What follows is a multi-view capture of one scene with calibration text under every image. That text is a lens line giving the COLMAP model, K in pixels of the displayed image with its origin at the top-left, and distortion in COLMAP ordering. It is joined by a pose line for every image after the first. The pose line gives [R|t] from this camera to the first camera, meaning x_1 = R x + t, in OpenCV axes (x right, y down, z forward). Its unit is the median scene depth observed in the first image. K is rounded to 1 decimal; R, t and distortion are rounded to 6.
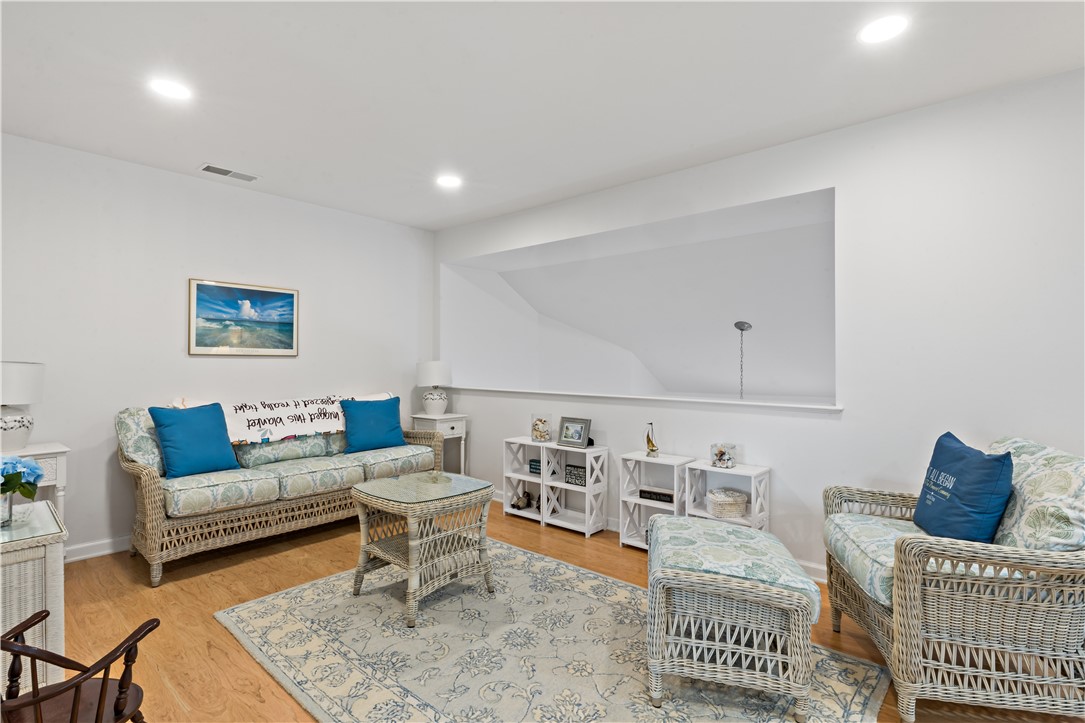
lens RADIAL K [[530.4, 0, 539.9], [0, 530.4, 358.7], [0, 0, 1]] dist [0.003835, -0.001069]
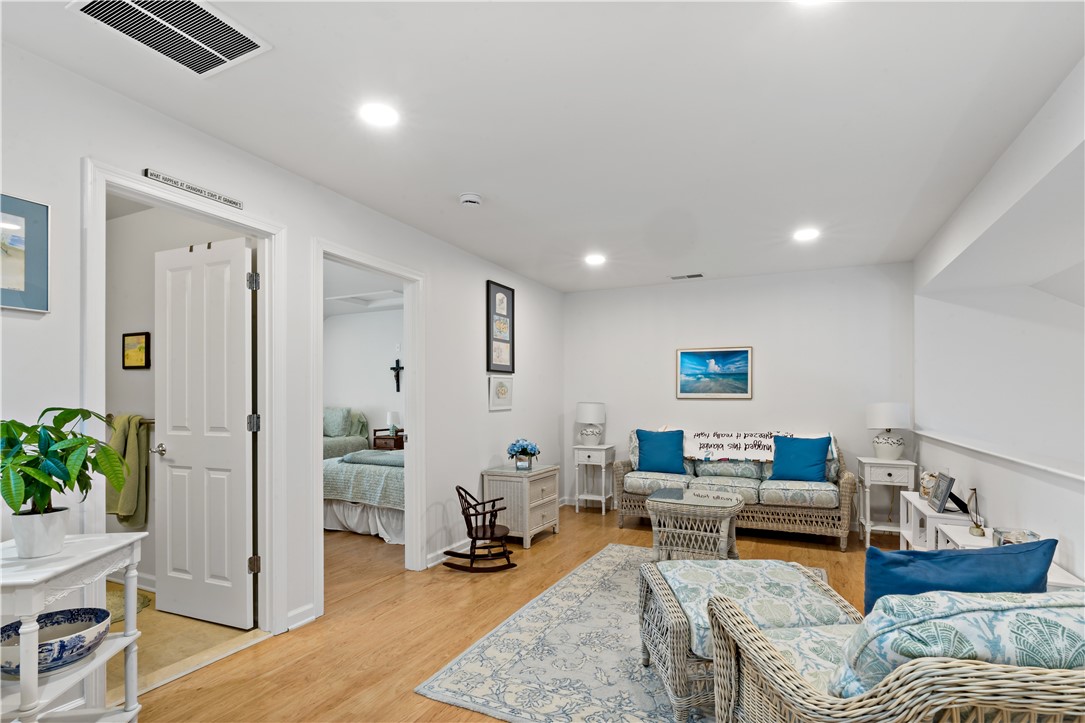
lens RADIAL K [[530.4, 0, 563.5], [0, 530.4, 404.4], [0, 0, 1]] dist [0.003835, -0.001069]
pose [[0.295006, 0.003603, -0.955489, 0.672164], [0.001374, 0.999990, 0.004195, 0.002874], [0.955495, -0.002550, 0.294998, 0.211024]]
